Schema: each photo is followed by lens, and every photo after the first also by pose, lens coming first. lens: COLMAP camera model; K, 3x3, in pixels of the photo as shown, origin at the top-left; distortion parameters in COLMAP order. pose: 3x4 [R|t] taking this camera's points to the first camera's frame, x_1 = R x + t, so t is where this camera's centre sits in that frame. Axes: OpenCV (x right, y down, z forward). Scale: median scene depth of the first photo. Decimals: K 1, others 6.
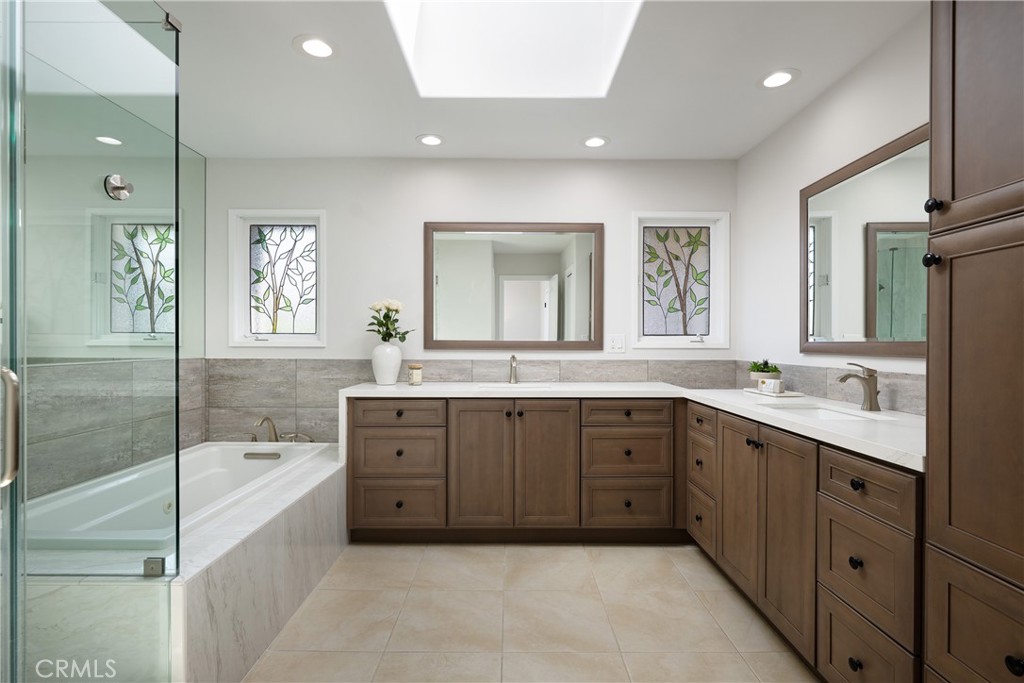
lens RADIAL K [[490.6, 0, 512.0], [0, 490.6, 341.5], [0, 0, 1]] dist [0.000289, 0.000041]
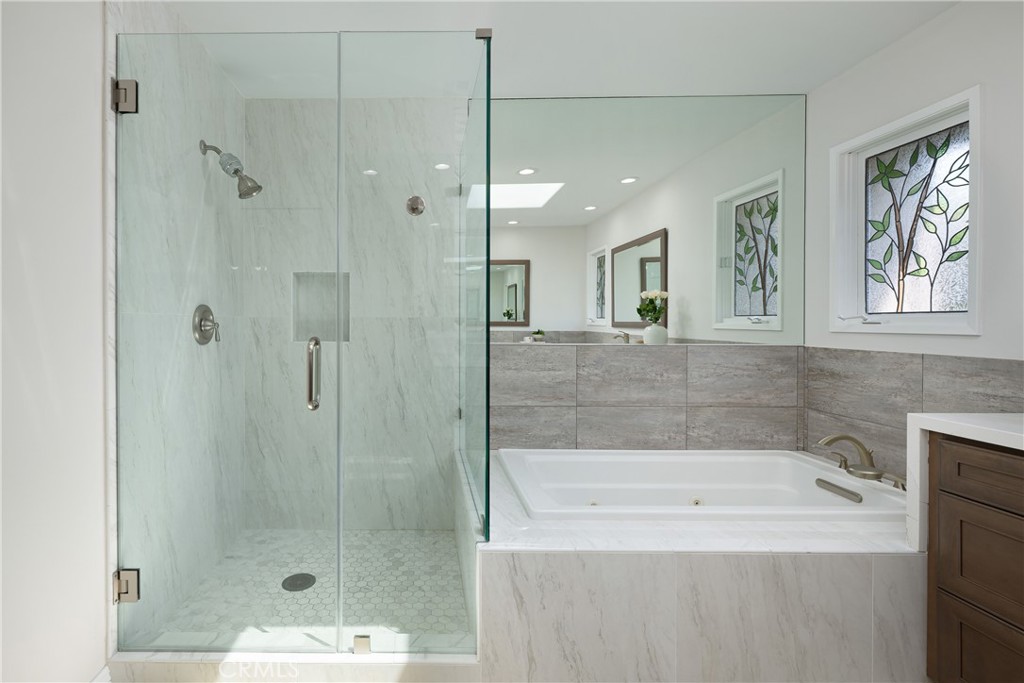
lens RADIAL K [[517.9, 0, 511.8], [0, 517.9, 327.1], [0, 0, 1]] dist [0.000089, -0.000406]
pose [[-0.016604, 0.004569, -0.999852, 0.229320], [-0.001522, 0.999988, 0.004595, -0.000108], [0.999861, 0.001598, -0.016597, 0.544756]]
